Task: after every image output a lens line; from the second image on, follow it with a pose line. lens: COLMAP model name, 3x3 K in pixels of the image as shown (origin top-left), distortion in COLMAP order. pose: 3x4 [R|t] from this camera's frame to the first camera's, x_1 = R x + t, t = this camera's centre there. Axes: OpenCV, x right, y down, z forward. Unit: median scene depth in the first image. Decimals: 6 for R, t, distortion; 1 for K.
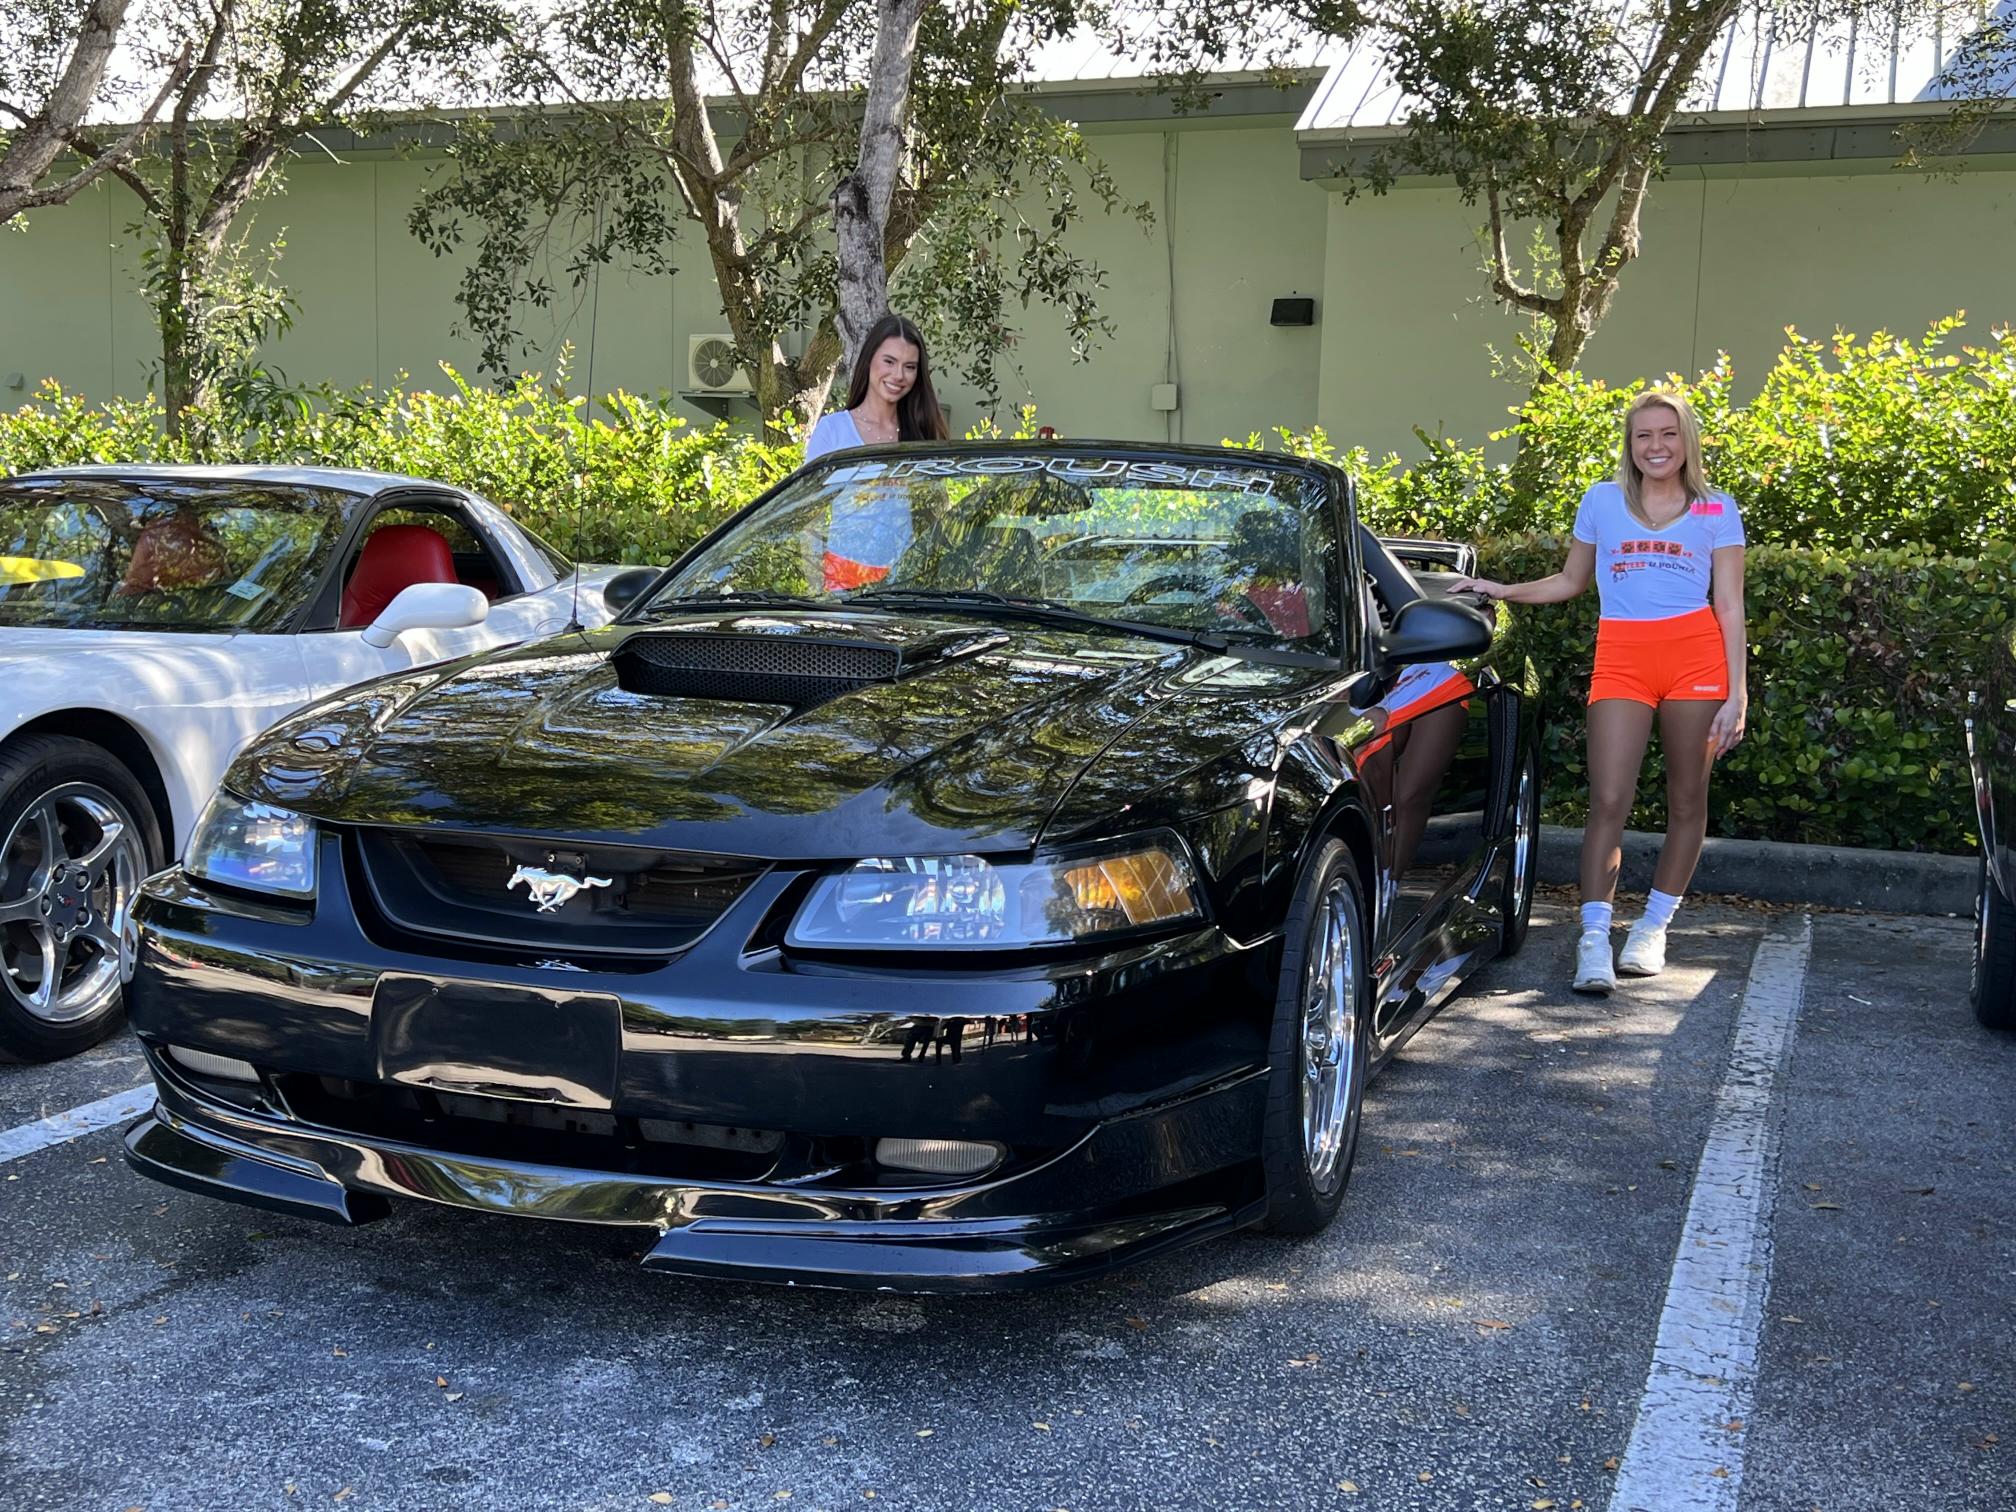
lens RADIAL K [[2205.9, 0, 1006.2], [0, 2205.9, 756.3], [0, 0, 1]] dist [0.050484, 0.000000]
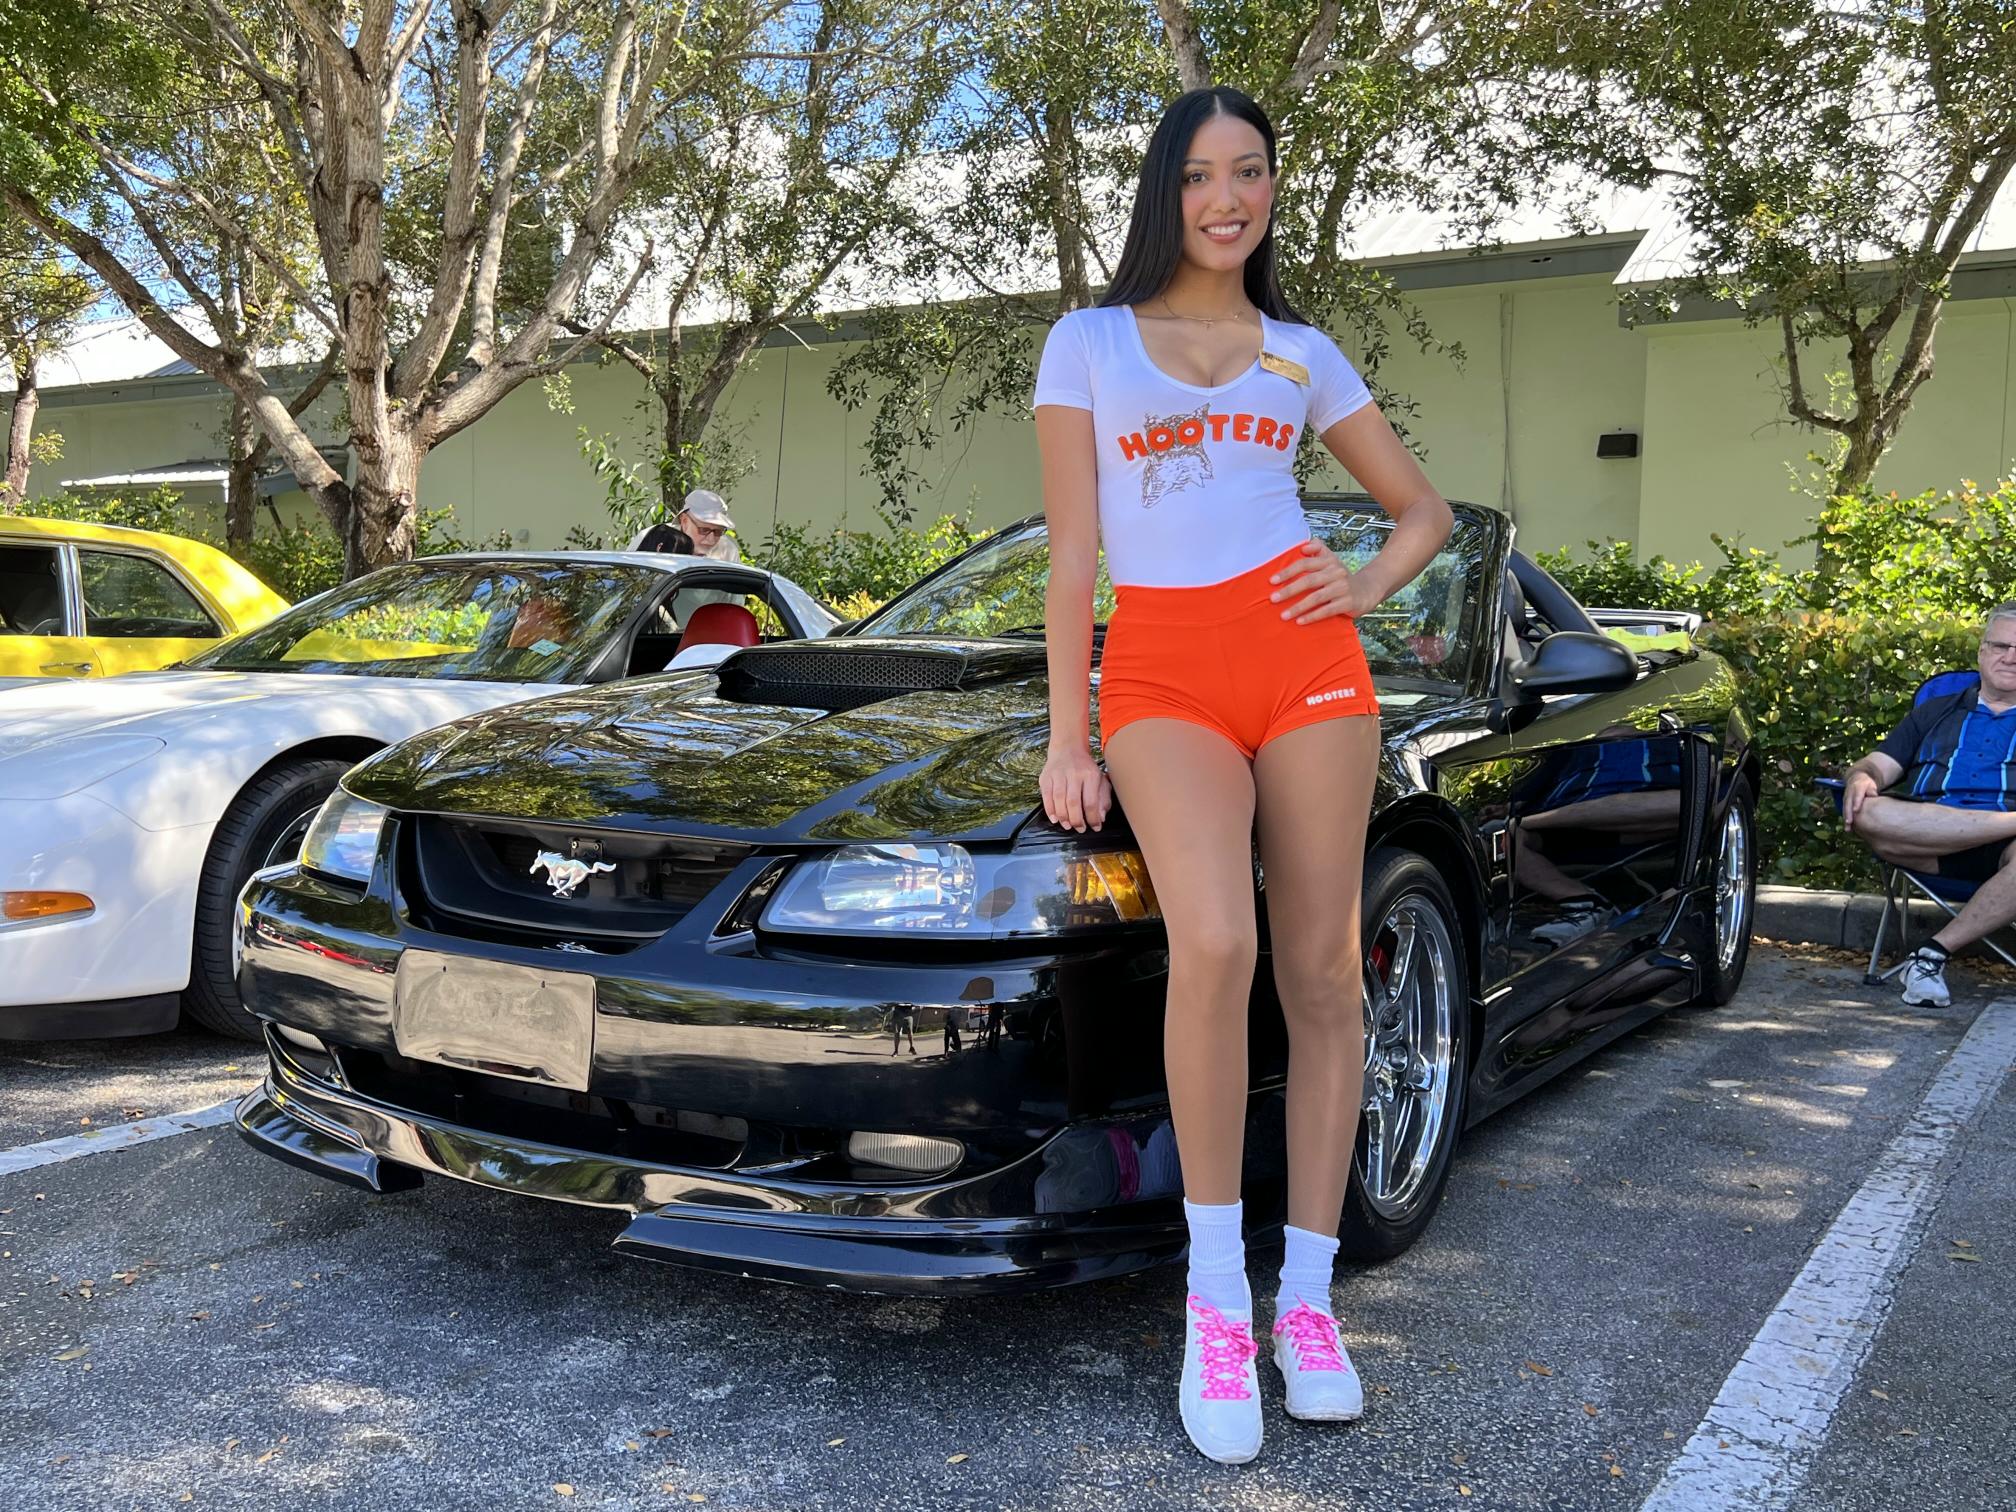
lens RADIAL K [[1859.6, 0, 1007.9], [0, 1859.6, 761.1], [0, 0, 1]] dist [0.022191, 0.000000]
pose [[0.979508, 0.005229, -0.201336, 0.119630], [-0.014487, 0.998903, -0.044534, 0.030496], [0.200882, 0.046538, 0.978509, 0.135104]]
